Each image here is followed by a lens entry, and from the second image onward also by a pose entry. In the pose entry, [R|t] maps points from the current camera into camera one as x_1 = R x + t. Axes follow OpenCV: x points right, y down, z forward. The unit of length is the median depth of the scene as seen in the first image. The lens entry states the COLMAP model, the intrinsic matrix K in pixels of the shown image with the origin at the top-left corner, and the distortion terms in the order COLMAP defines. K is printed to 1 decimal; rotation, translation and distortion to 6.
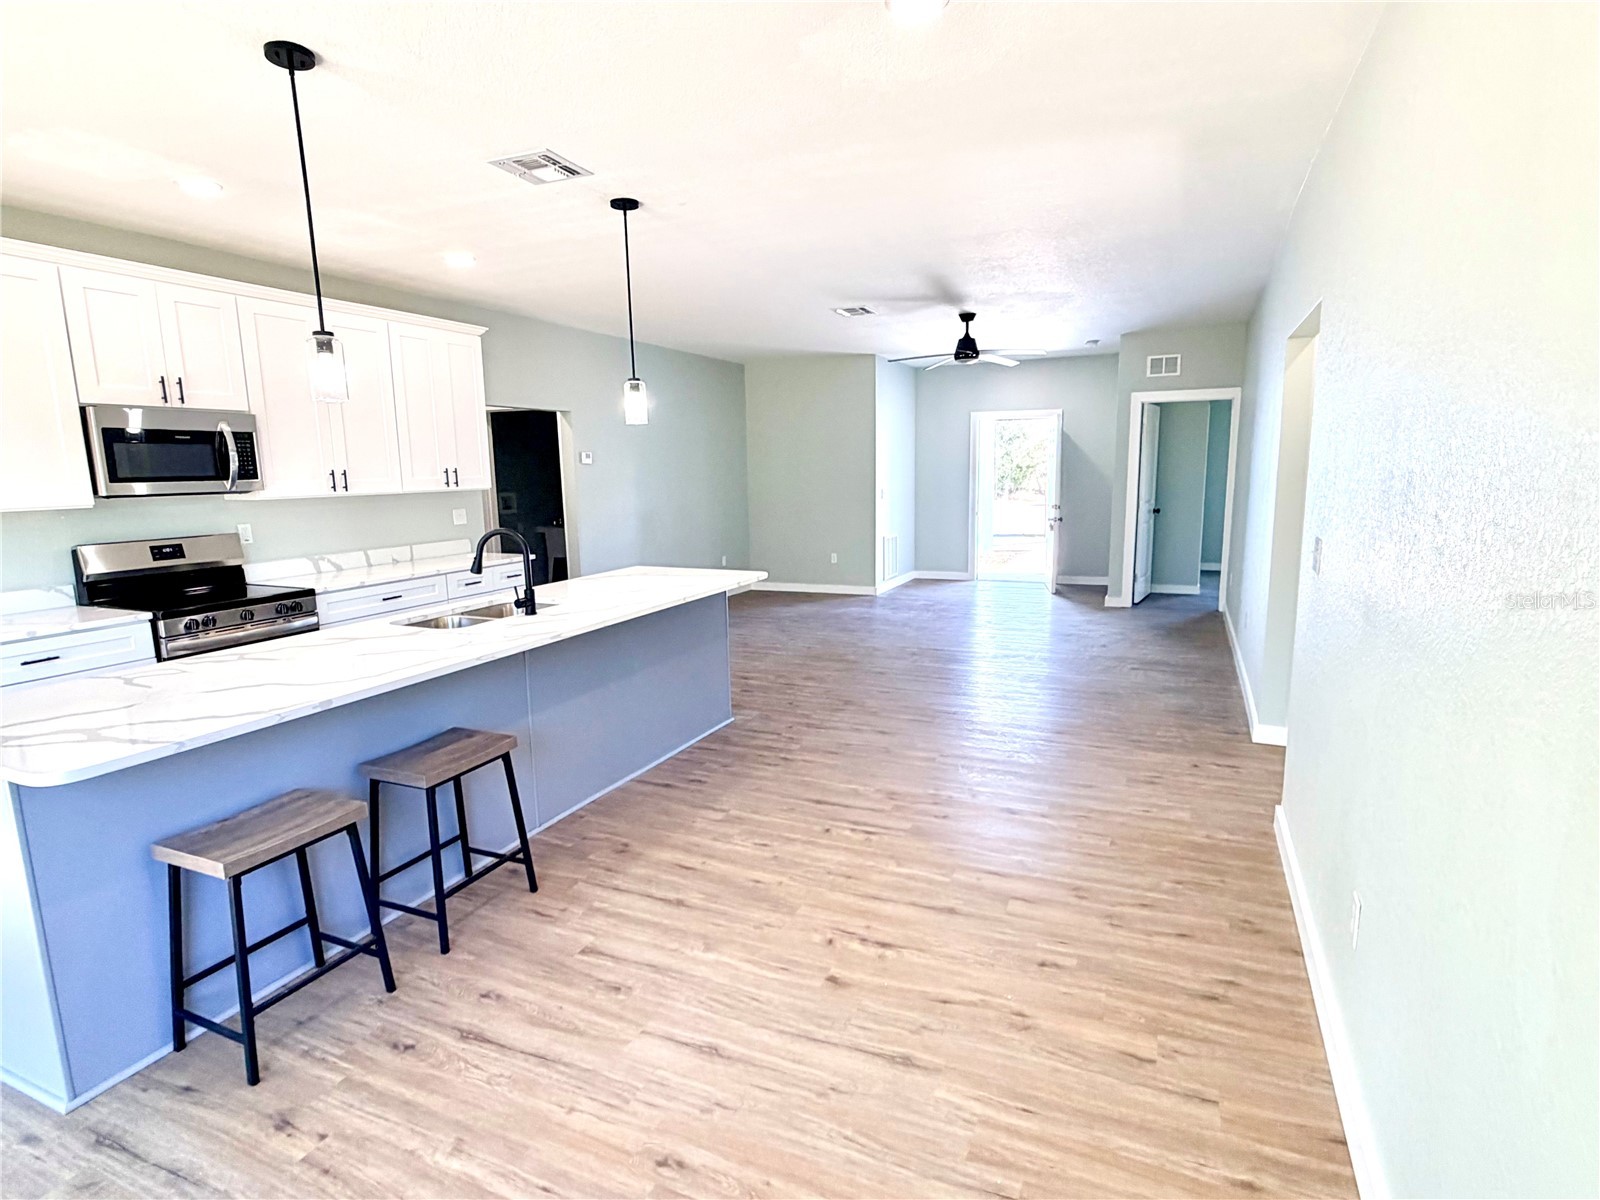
lens RADIAL K [[835.0, 0, 796.9], [0, 835.0, 607.7], [0, 0, 1]] dist [0.000351, -0.001882]
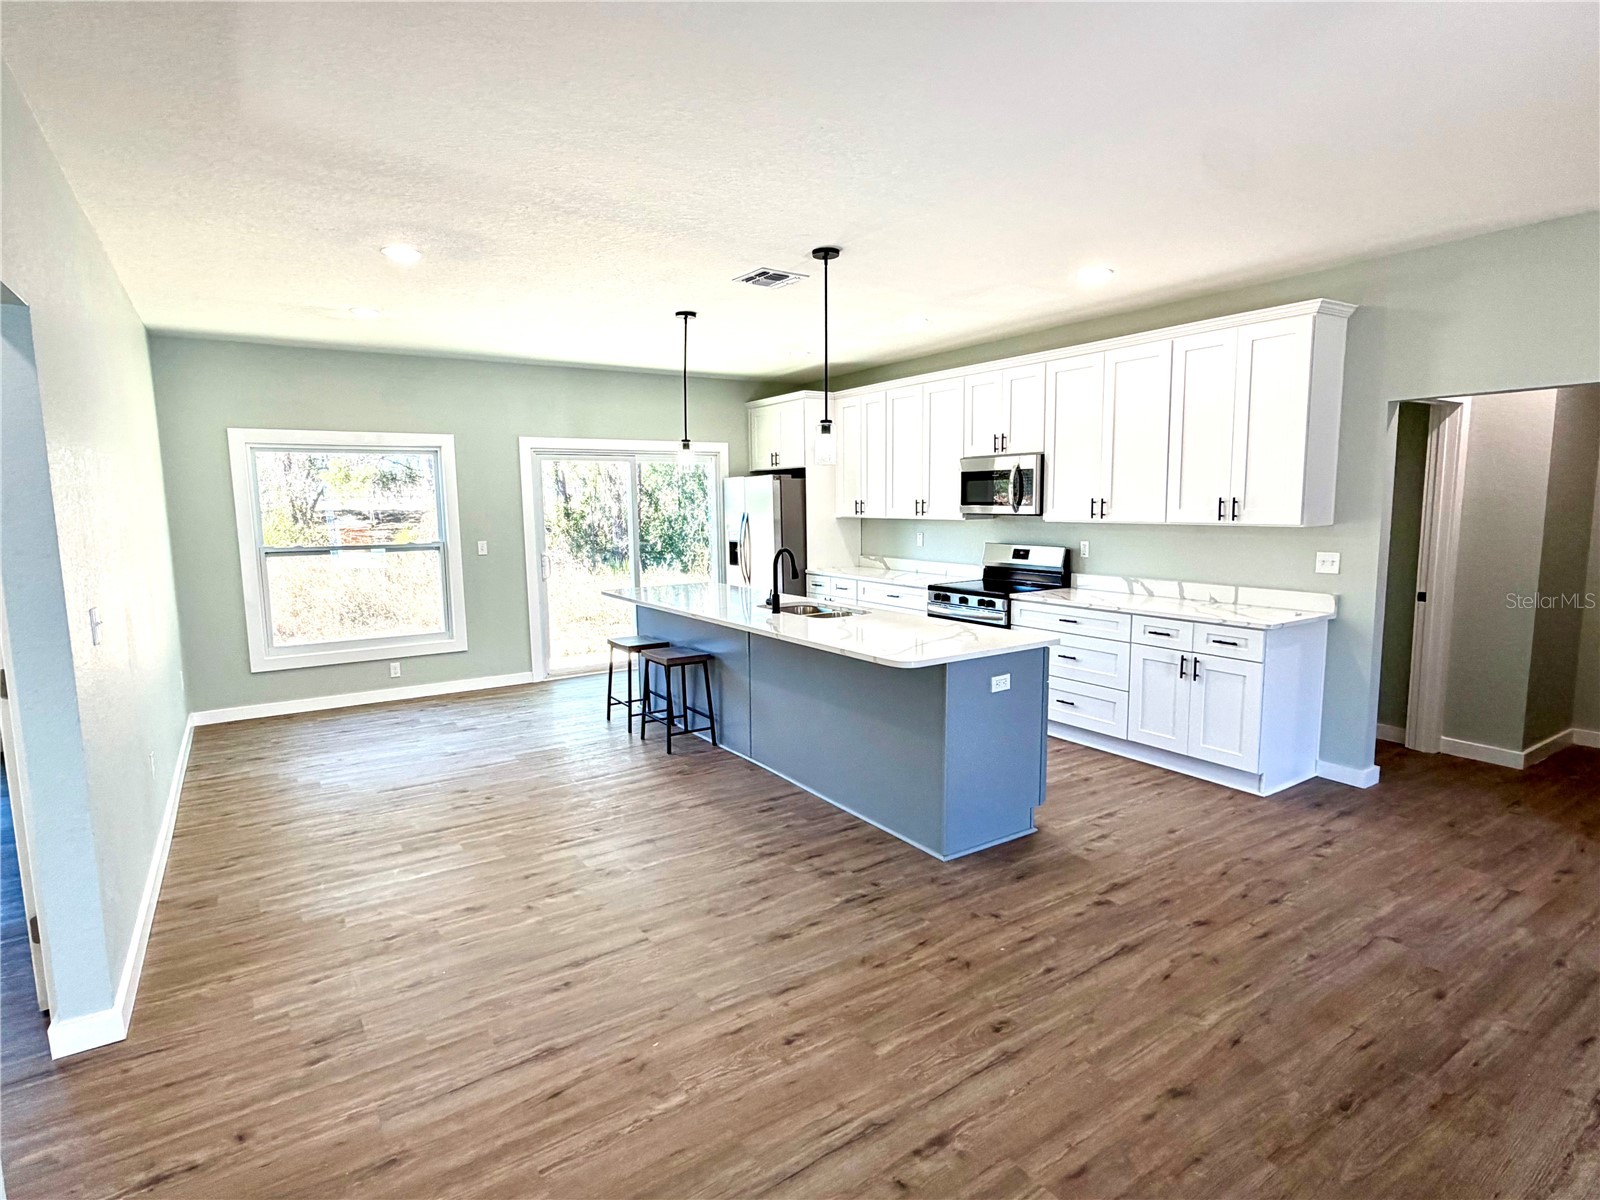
lens RADIAL K [[835.0, 0, 792.2], [0, 835.0, 588.2], [0, 0, 1]] dist [0.000351, -0.001882]
pose [[-0.534198, 0.114246, -0.837604, 0.769663], [-0.122722, 0.969849, 0.210552, -0.307517], [0.836404, 0.215269, -0.504071, 1.643449]]
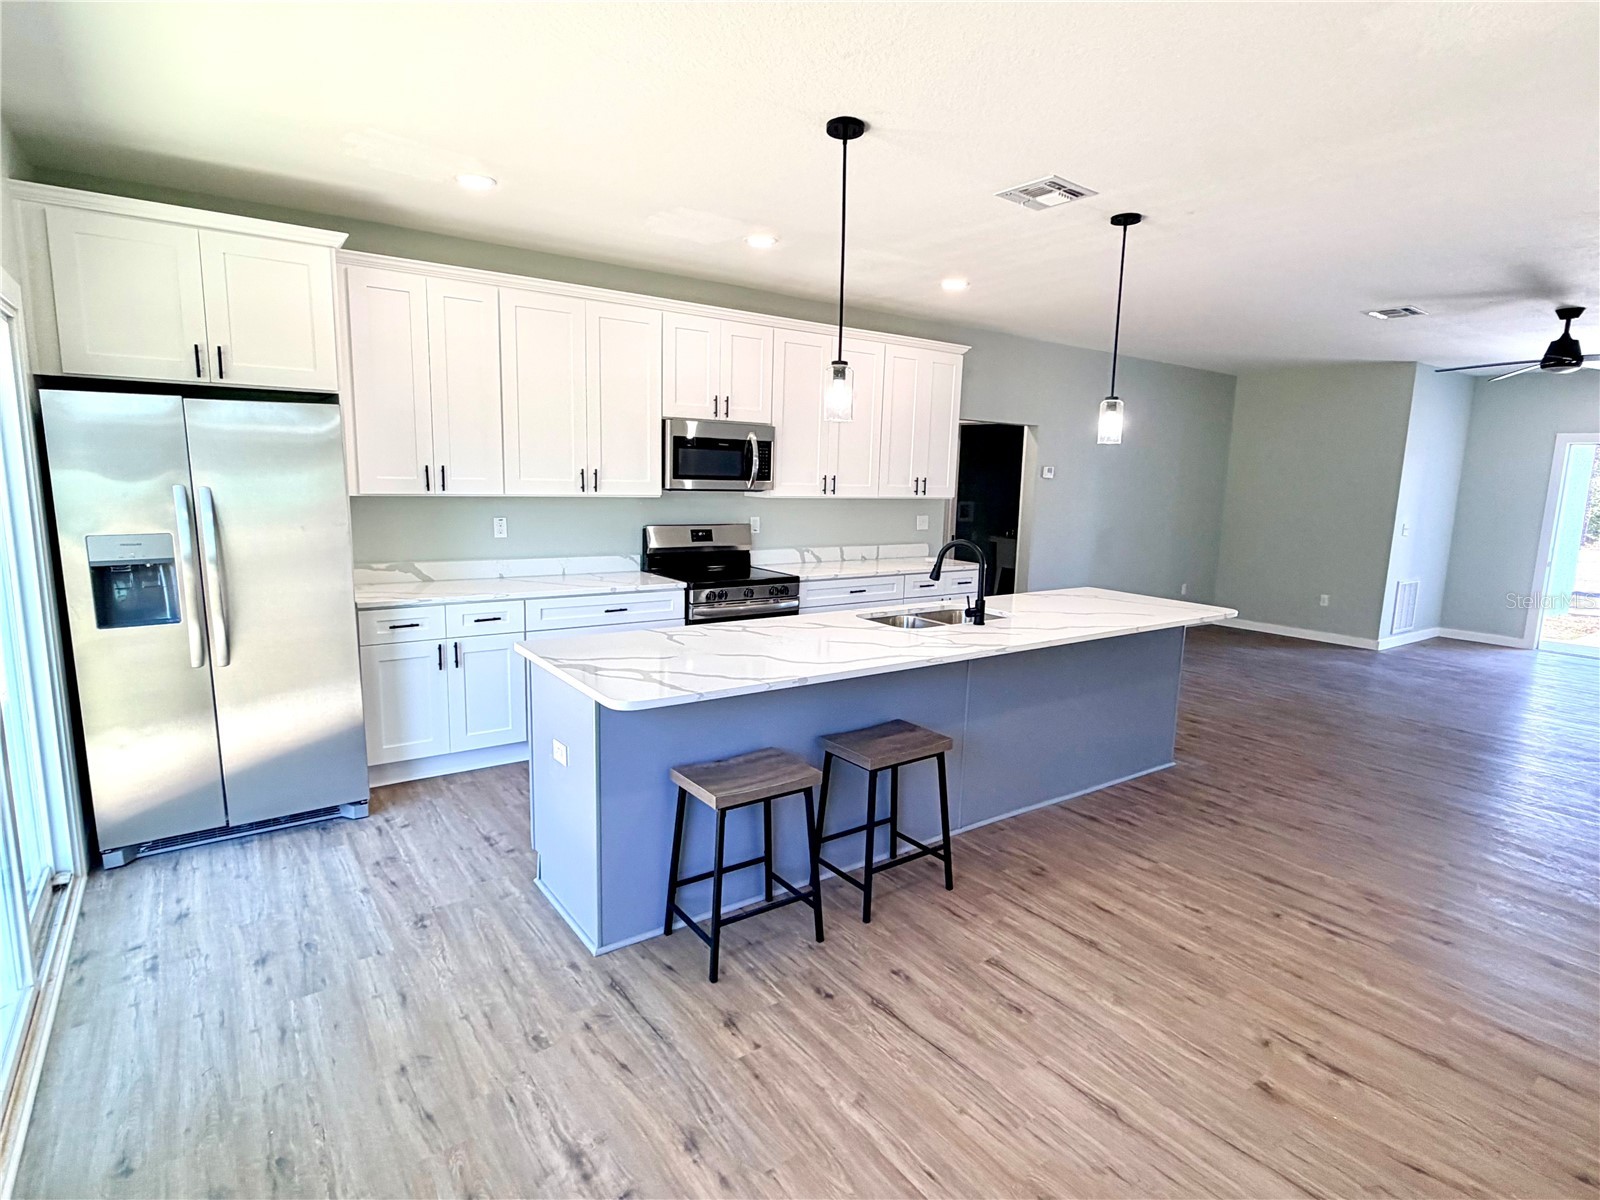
lens RADIAL K [[835.0, 0, 798.8], [0, 835.0, 602.0], [0, 0, 1]] dist [0.000351, -0.001882]
pose [[0.864700, 0.118268, -0.488166, -0.008470], [-0.126820, 0.991802, 0.015645, -0.007057], [0.486015, 0.048381, 0.872611, -0.015990]]
